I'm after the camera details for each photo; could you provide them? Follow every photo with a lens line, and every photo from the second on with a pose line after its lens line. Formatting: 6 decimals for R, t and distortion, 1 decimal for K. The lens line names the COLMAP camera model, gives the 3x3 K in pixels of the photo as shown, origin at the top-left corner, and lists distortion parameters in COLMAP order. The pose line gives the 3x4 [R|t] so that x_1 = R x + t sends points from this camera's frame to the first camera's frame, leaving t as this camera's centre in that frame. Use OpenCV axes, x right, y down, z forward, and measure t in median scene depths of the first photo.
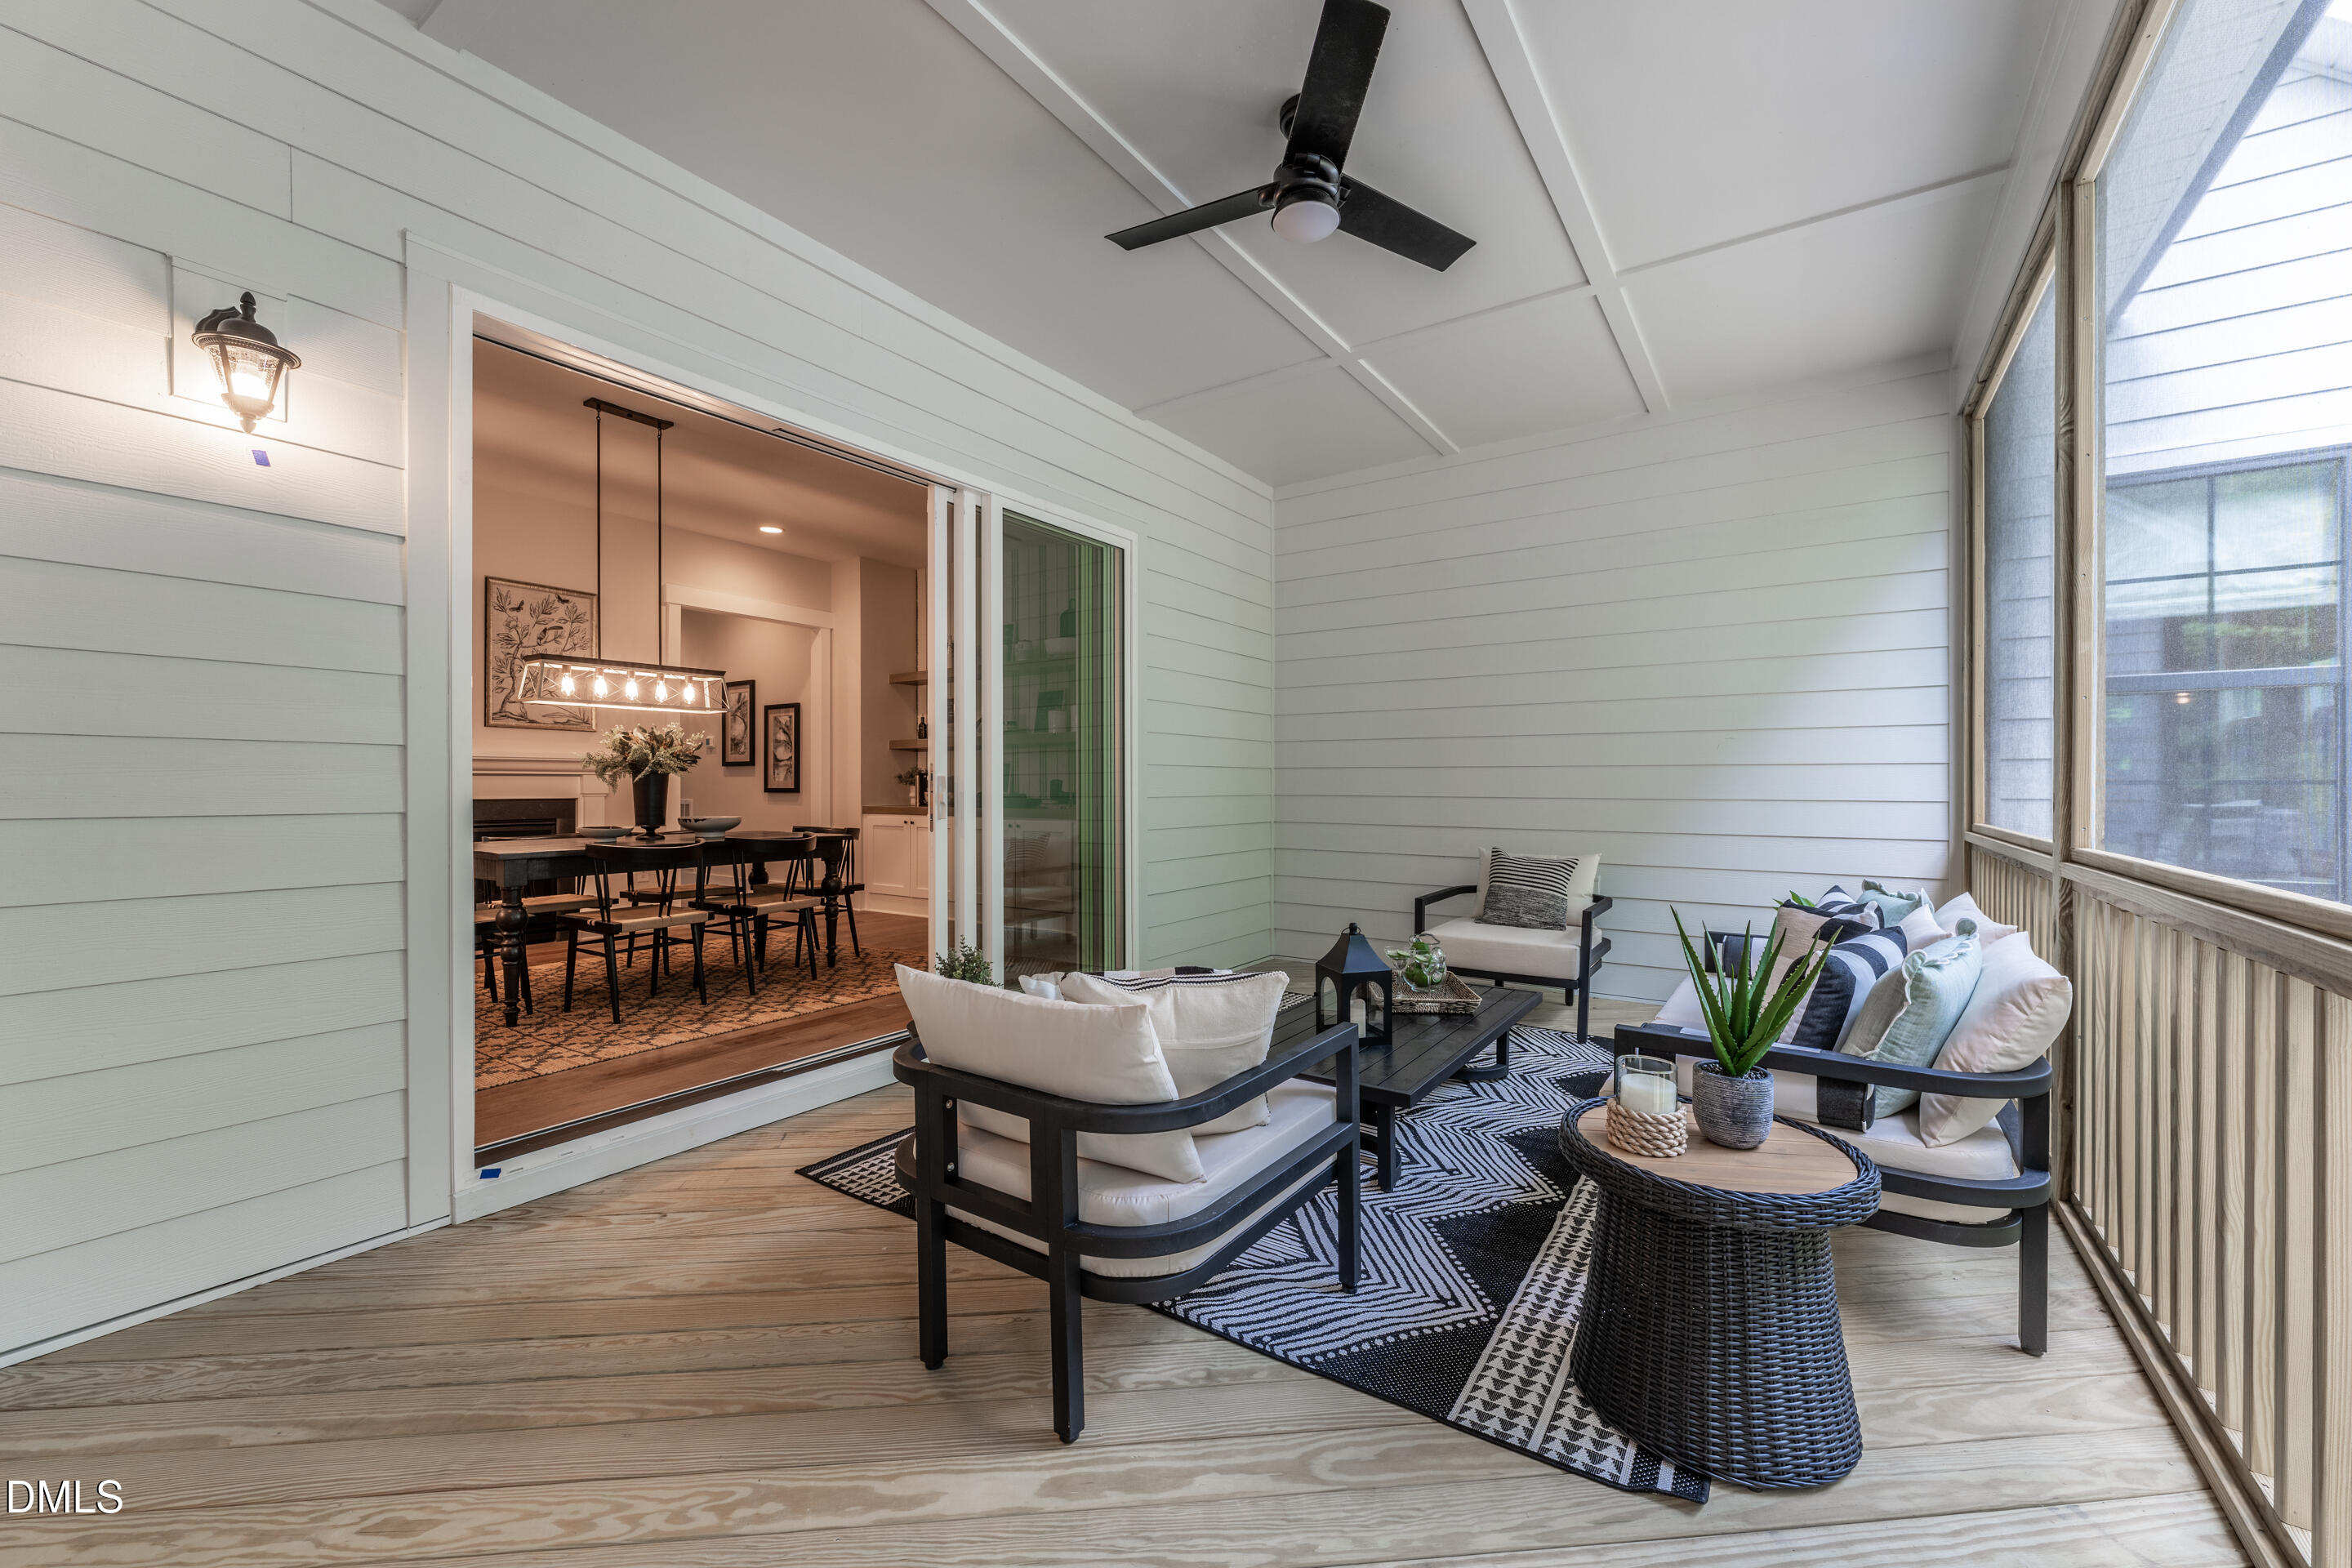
lens RADIAL K [[919.2, 0, 1176.9], [0, 919.2, 775.6], [0, 0, 1]] dist [0.000625, 0.000066]
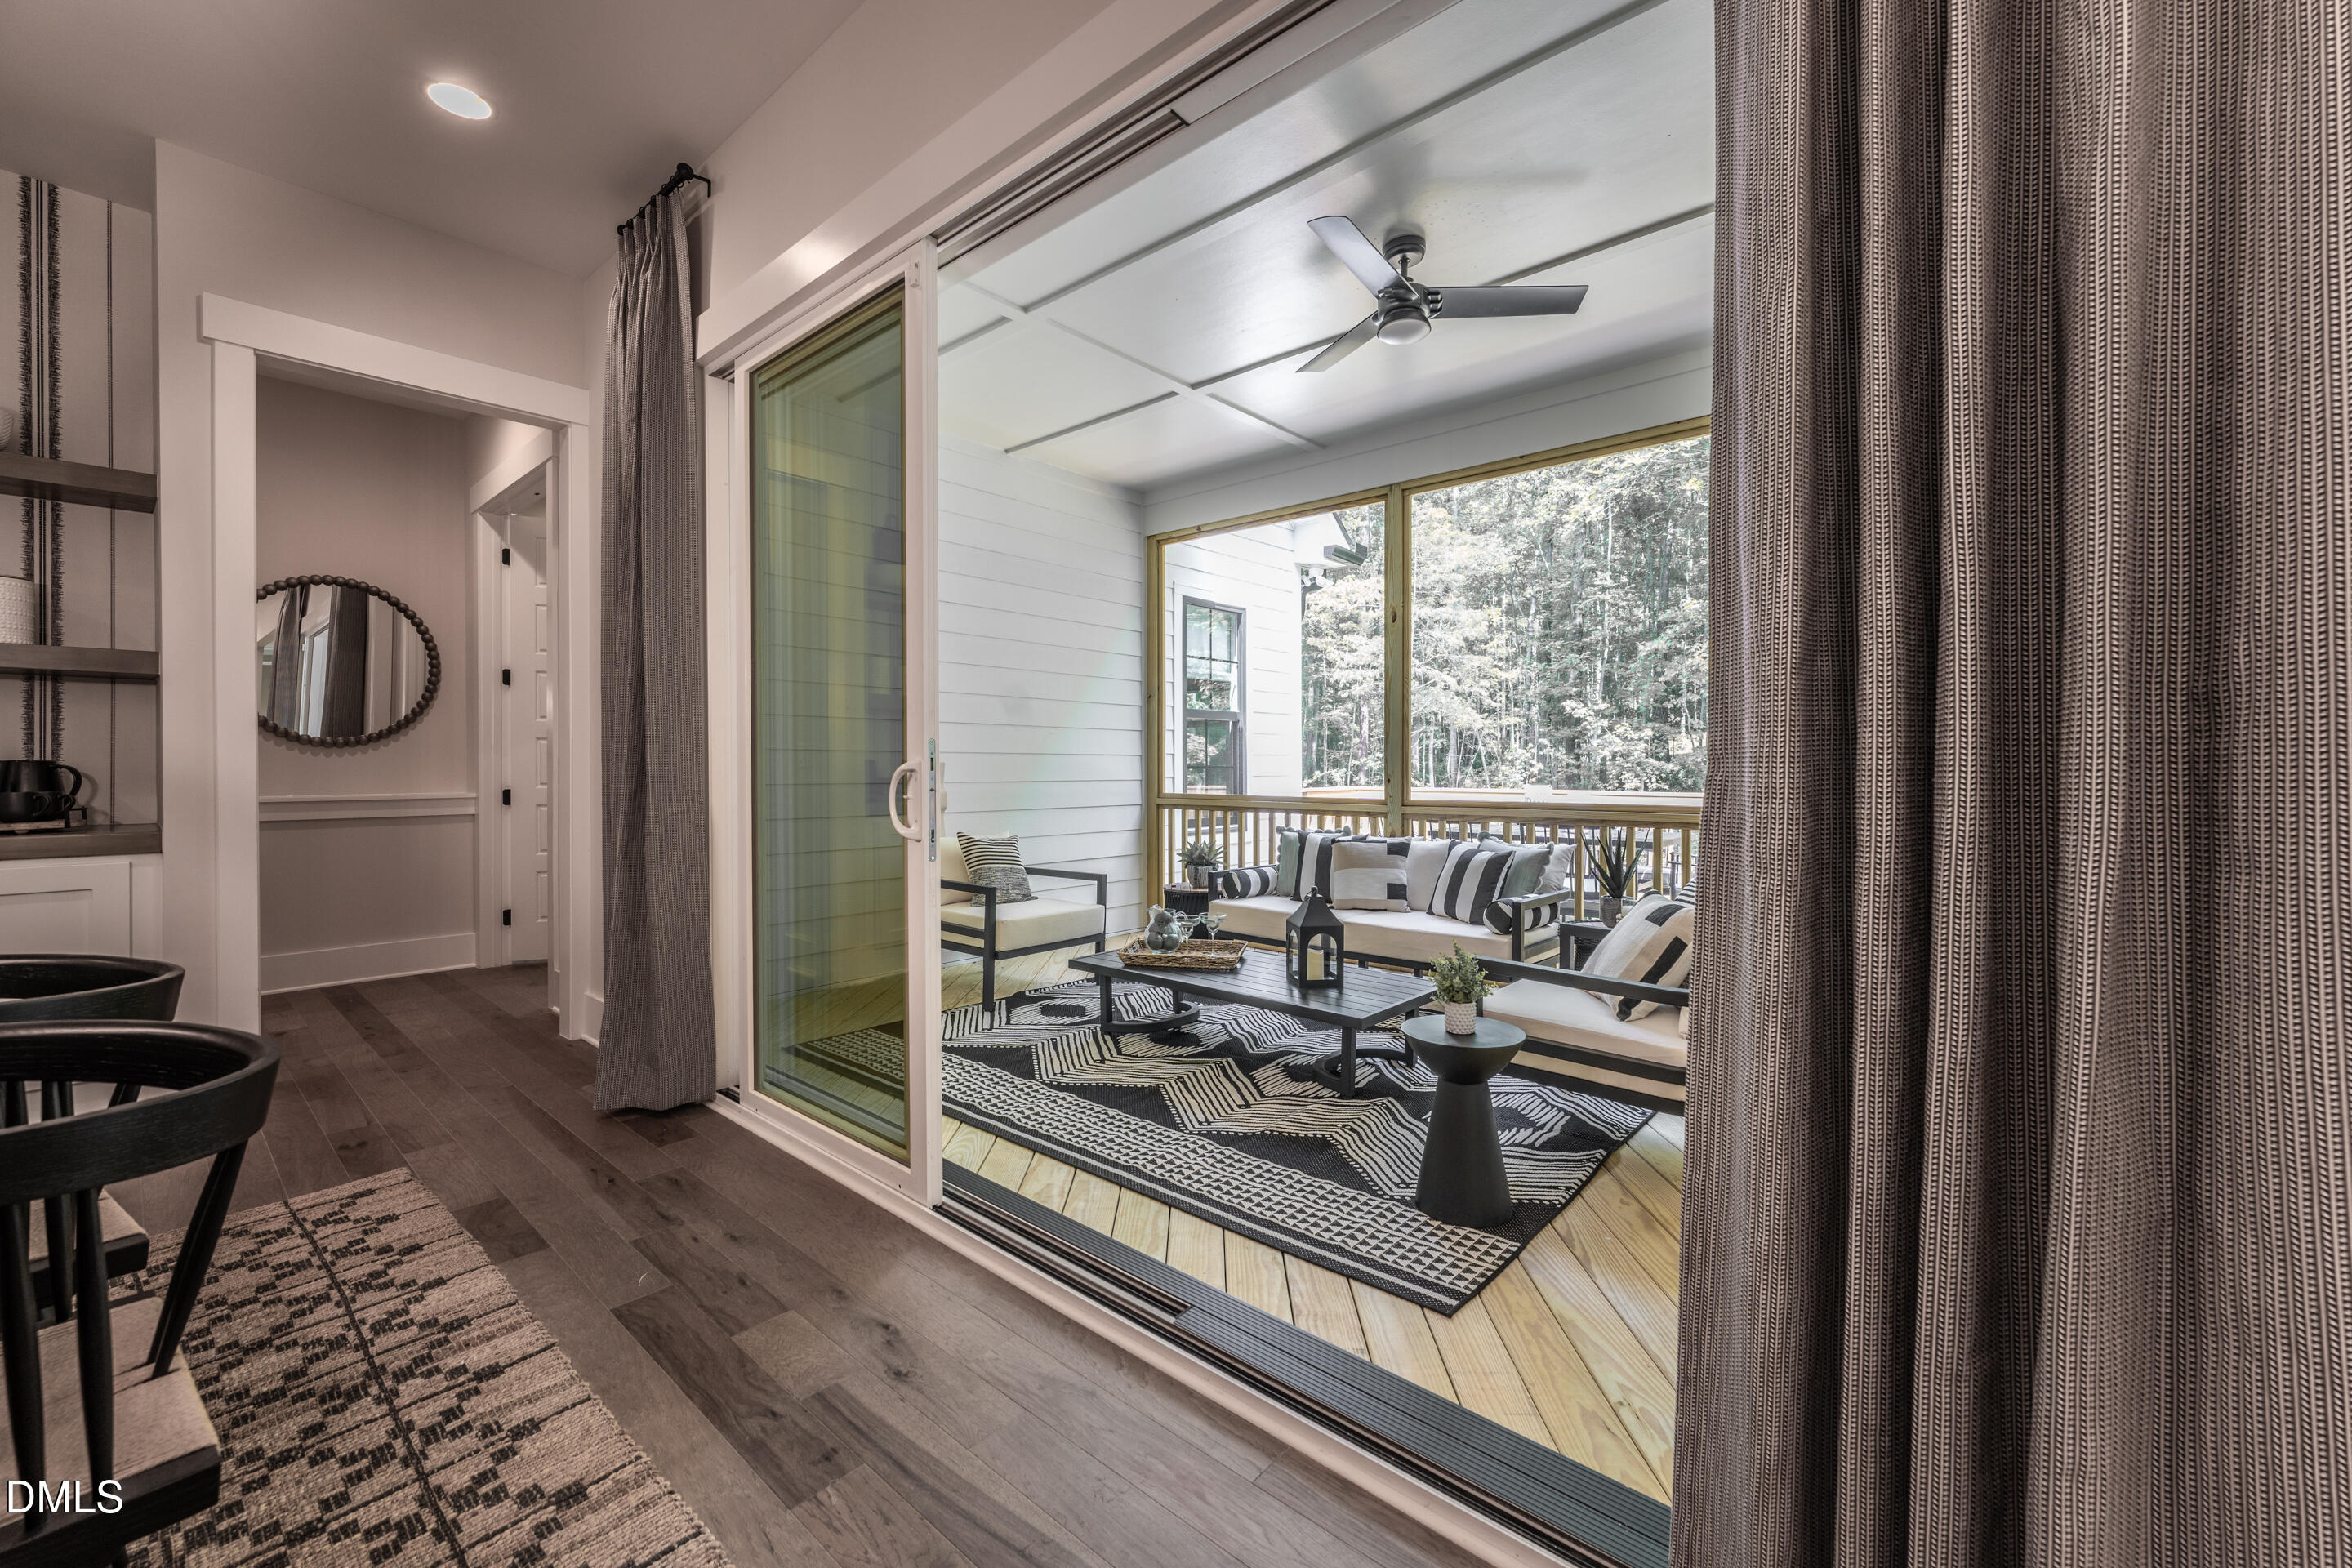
lens RADIAL K [[960.8, 0, 1176.0], [0, 960.8, 784.0], [0, 0, 1]] dist [0.000730, 0.000092]
pose [[0.124318, -0.012398, 0.992165, -0.841903], [0.002402, 0.999923, 0.012193, 0.016558], [-0.992240, 0.000867, 0.124338, 0.816268]]
